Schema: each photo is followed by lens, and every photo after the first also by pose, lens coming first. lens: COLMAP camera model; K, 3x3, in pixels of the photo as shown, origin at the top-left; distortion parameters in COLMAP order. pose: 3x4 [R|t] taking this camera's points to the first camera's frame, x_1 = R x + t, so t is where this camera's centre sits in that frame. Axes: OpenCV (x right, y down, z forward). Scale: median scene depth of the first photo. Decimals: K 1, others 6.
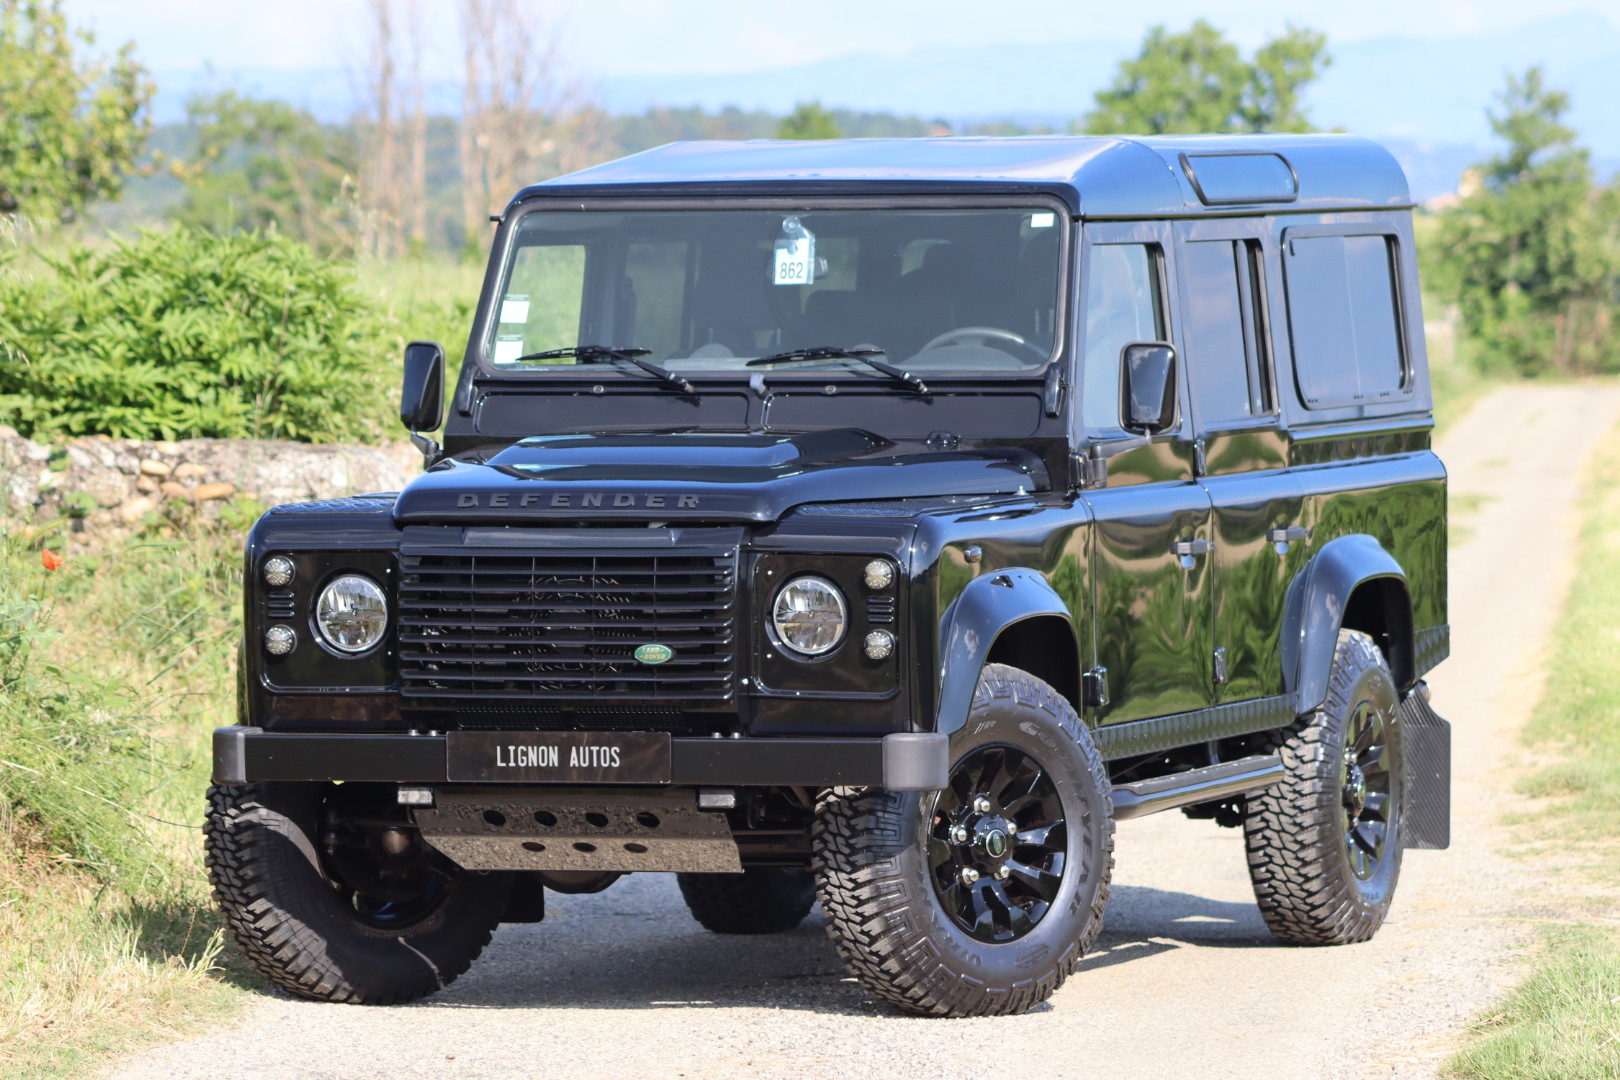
lens RADIAL K [[10483.7, 0, 805.8], [0, 10483.7, 536.8], [0, 0, 1]] dist [1.847980, 0.000000]
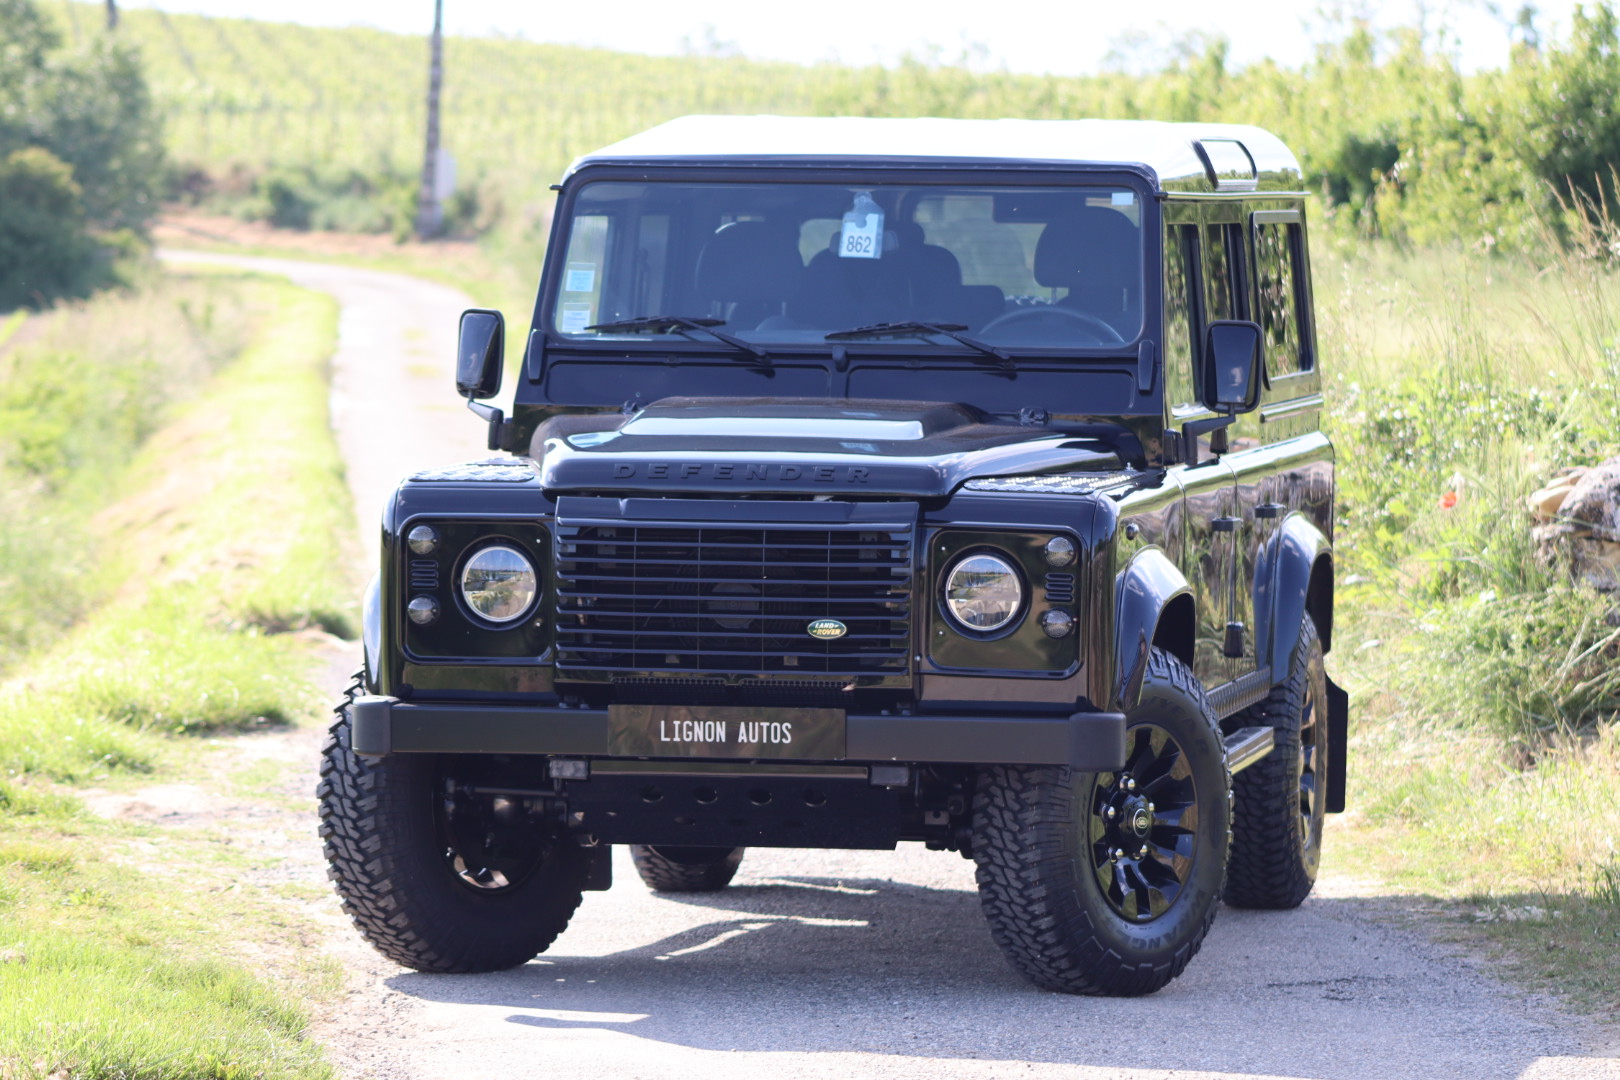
lens RADIAL K [[8121.2, 0, 897.8], [0, 8121.2, 566.8], [0, 0, 1]] dist [0.716993, 0.000000]
pose [[0.988993, 0.011641, 0.147506, -0.115036], [-0.013163, 0.999870, 0.009347, -0.001830], [-0.147378, -0.011186, 0.989017, 0.233519]]
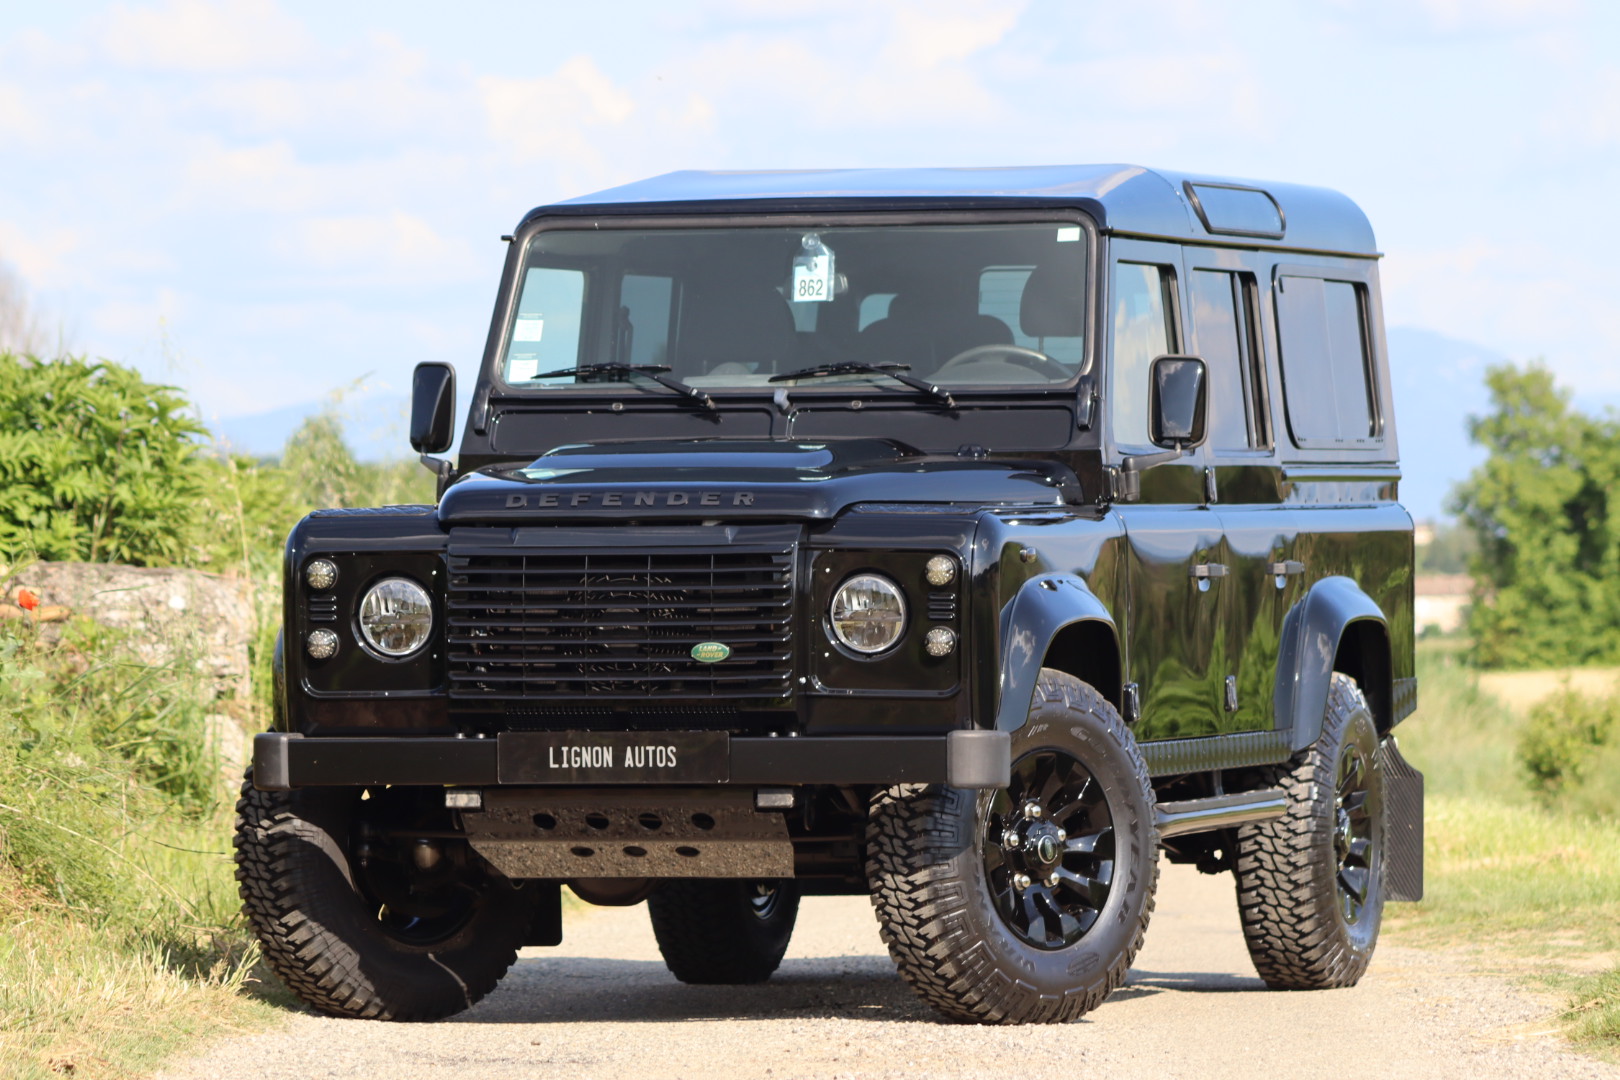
lens RADIAL K [[10483.7, 0, 824.5], [0, 10483.7, 543.4], [0, 0, 1]] dist [1.847980, 0.000000]
pose [[0.998658, 0.000845, 0.051785, -0.052467], [0.000795, 0.999499, -0.031643, 0.030738], [-0.051785, 0.031642, 0.998157, 0.012222]]
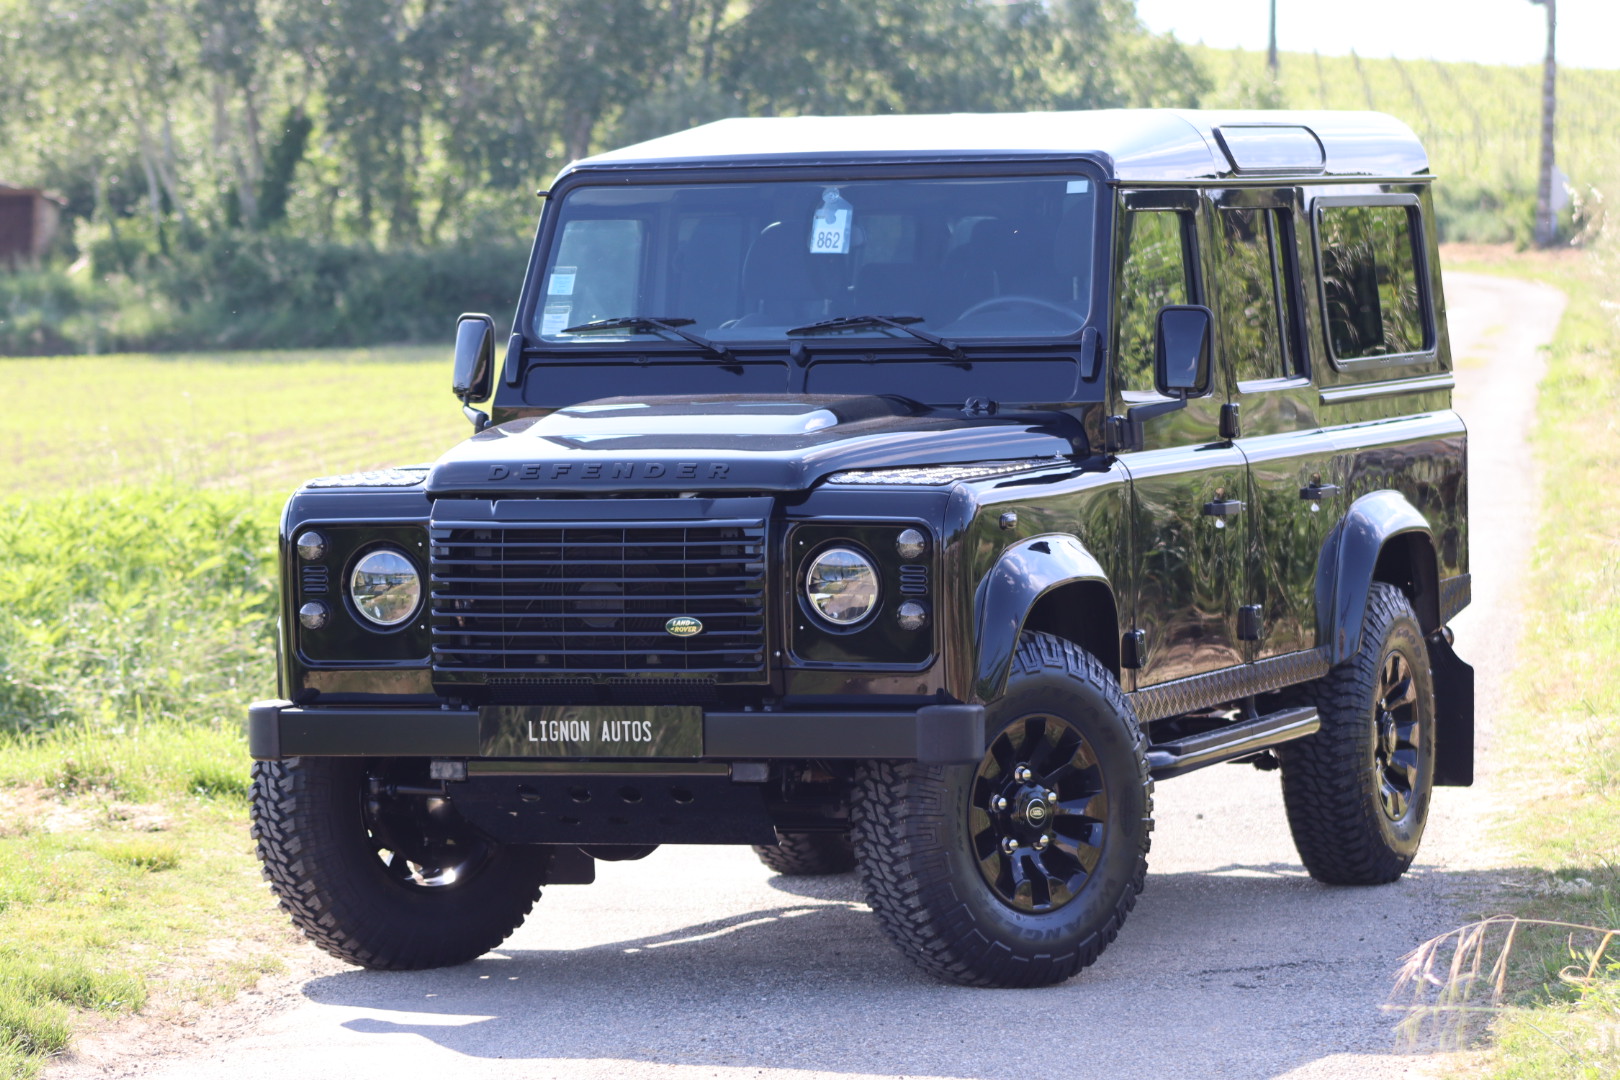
lens RADIAL K [[7105.5, 0, 806.2], [0, 7105.5, 536.6], [0, 0, 1]] dist [0.412463, 0.000000]
pose [[0.999724, -0.011217, -0.020664, 0.010291], [0.011408, 0.999893, 0.009156, -0.003084], [0.020559, -0.009389, 0.999745, 0.318725]]
